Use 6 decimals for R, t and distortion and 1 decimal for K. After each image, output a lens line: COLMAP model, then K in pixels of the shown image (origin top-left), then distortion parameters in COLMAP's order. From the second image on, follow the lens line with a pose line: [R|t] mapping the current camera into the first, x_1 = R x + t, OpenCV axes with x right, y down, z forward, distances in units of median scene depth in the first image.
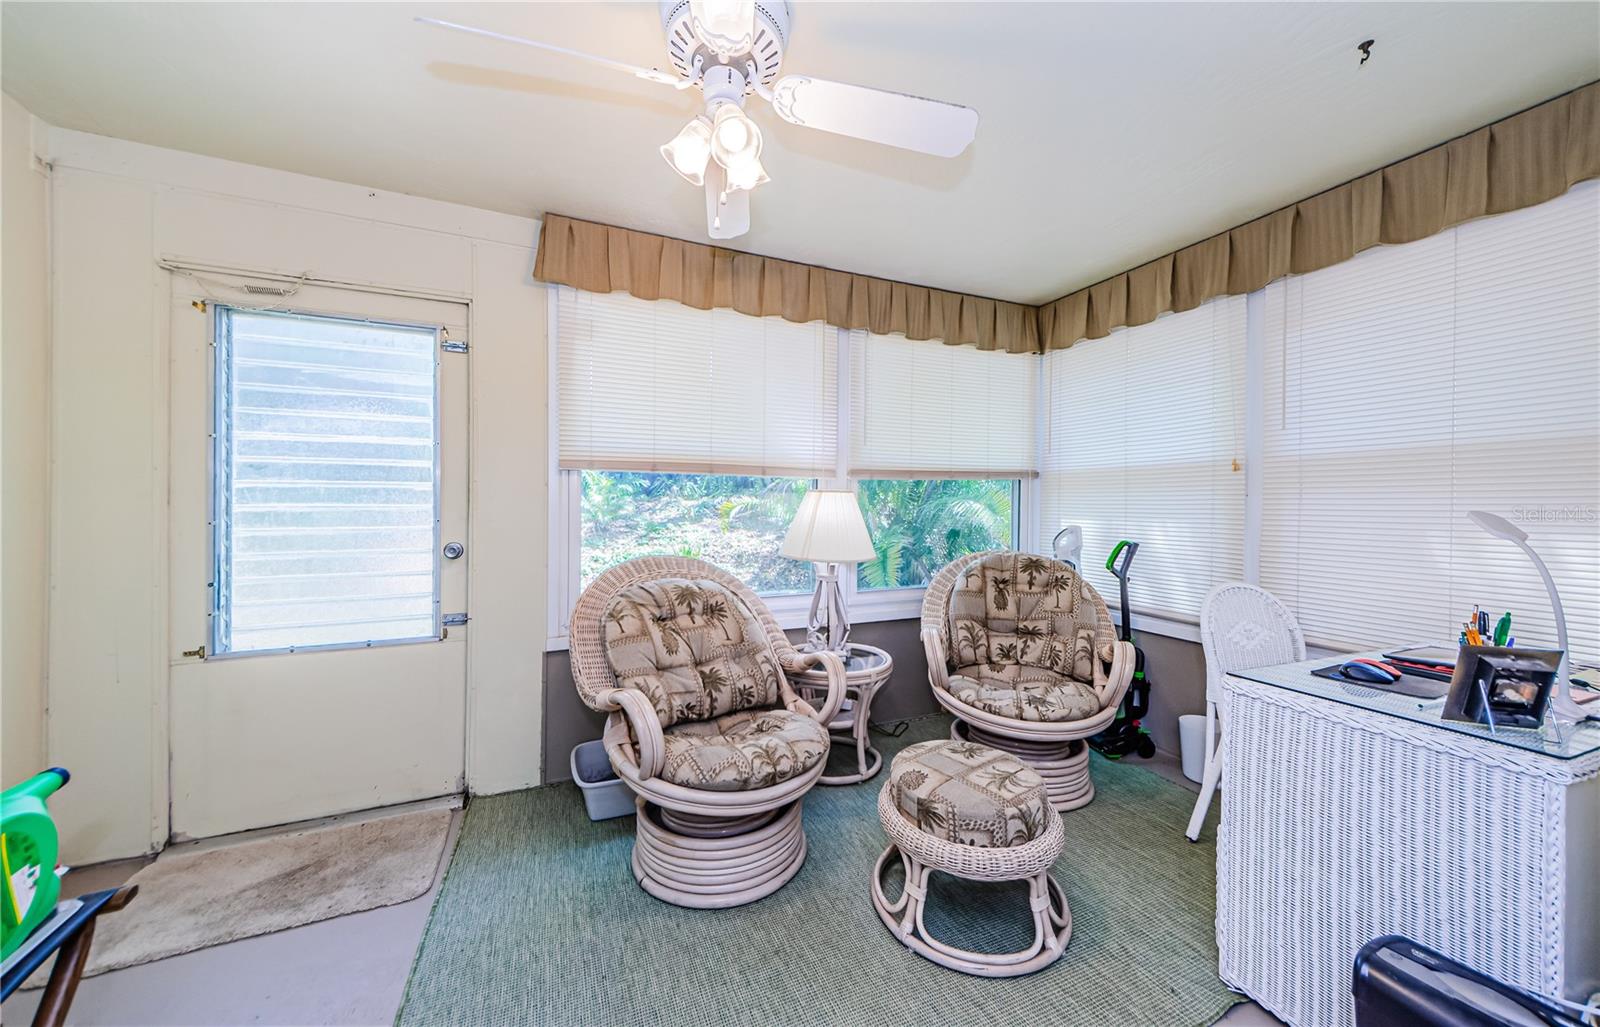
lens RADIAL K [[559.1, 0, 804.3], [0, 559.1, 503.7], [0, 0, 1]] dist [0.026522, -0.009240]
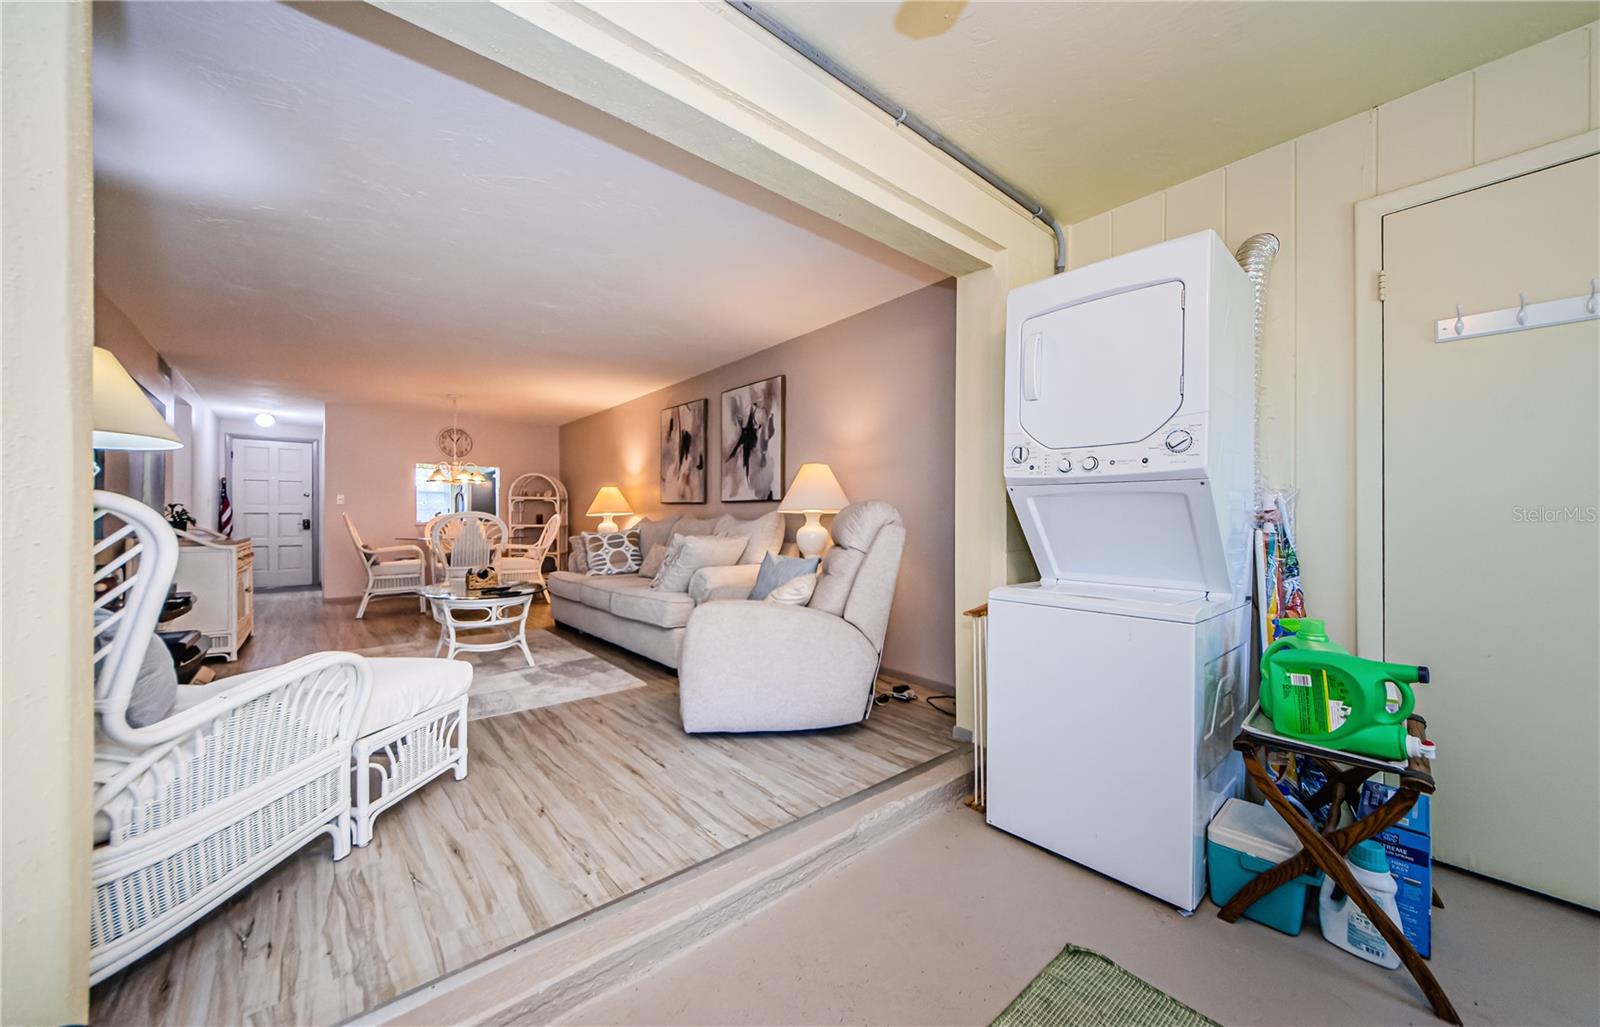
lens RADIAL K [[571.5, 0, 810.8], [0, 571.5, 513.9], [0, 0, 1]] dist [0.002540, 0.000014]
pose [[-0.956792, -0.007690, -0.290670, 0.186701], [-0.004399, 0.999919, -0.011974, 0.061570], [0.290738, -0.010178, -0.956748, 0.830225]]
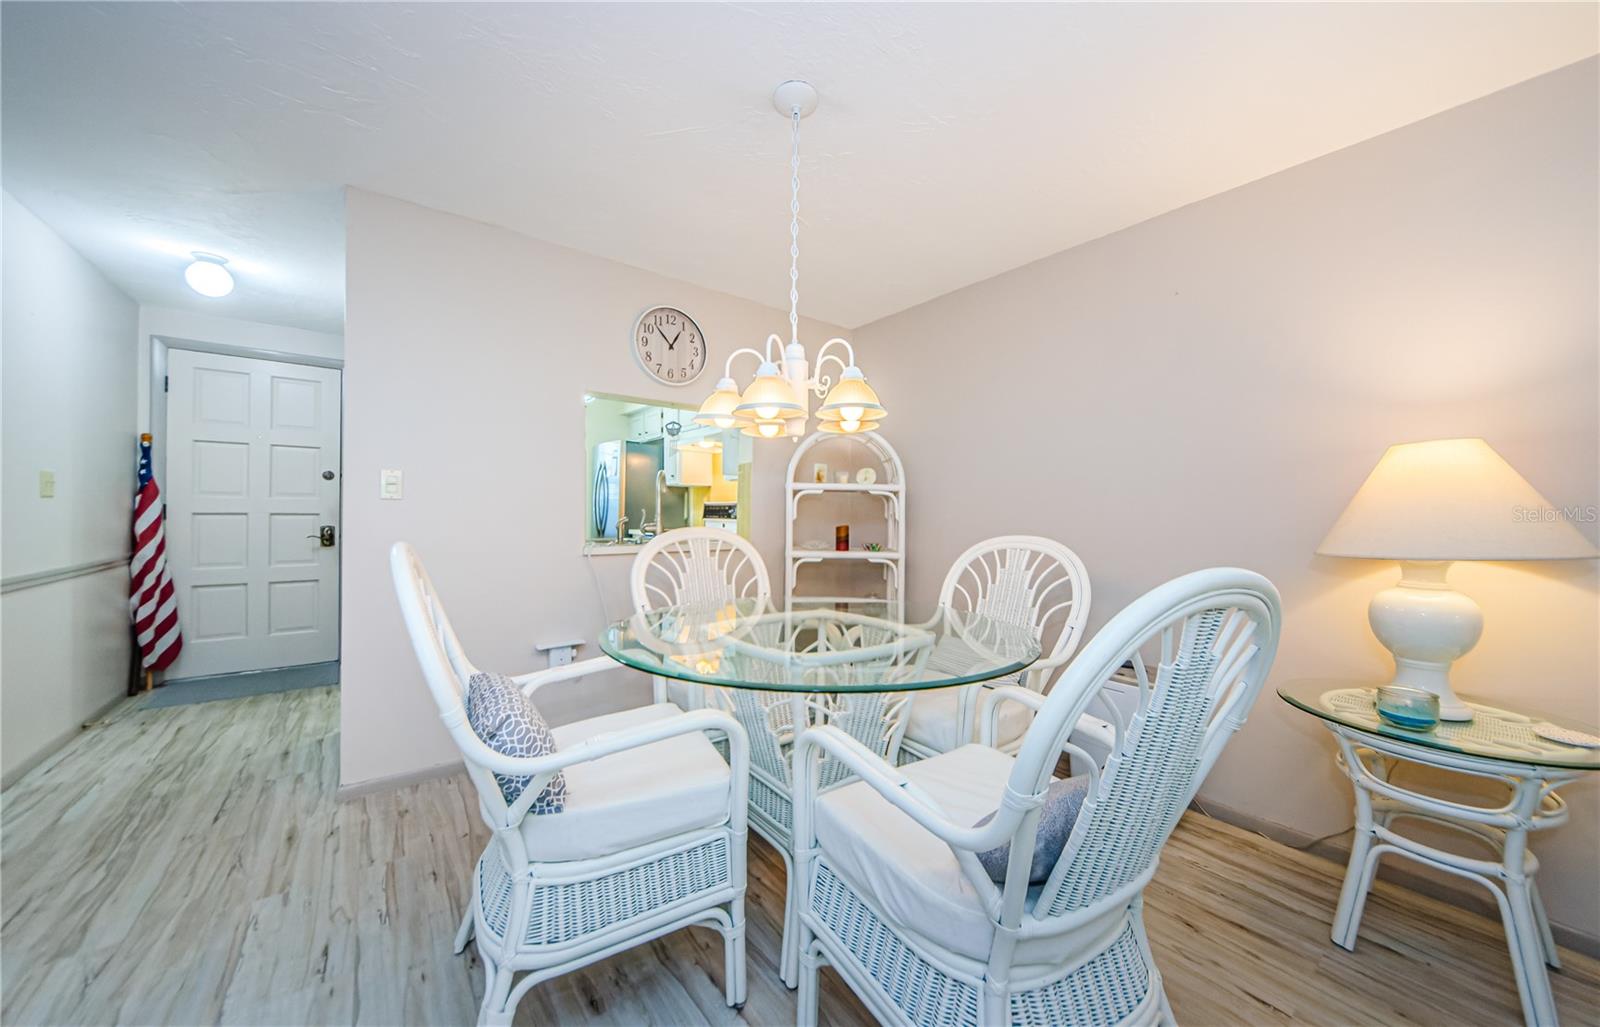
lens RADIAL K [[593.2, 0, 840.7], [0, 593.2, 512.2], [0, 0, 1]] dist [0.000180, -0.000036]
pose [[-0.970117, -0.018592, -0.241922, 1.165671], [-0.017665, 0.999826, -0.005999, 0.003979], [0.241992, -0.001546, -0.970277, -1.574601]]
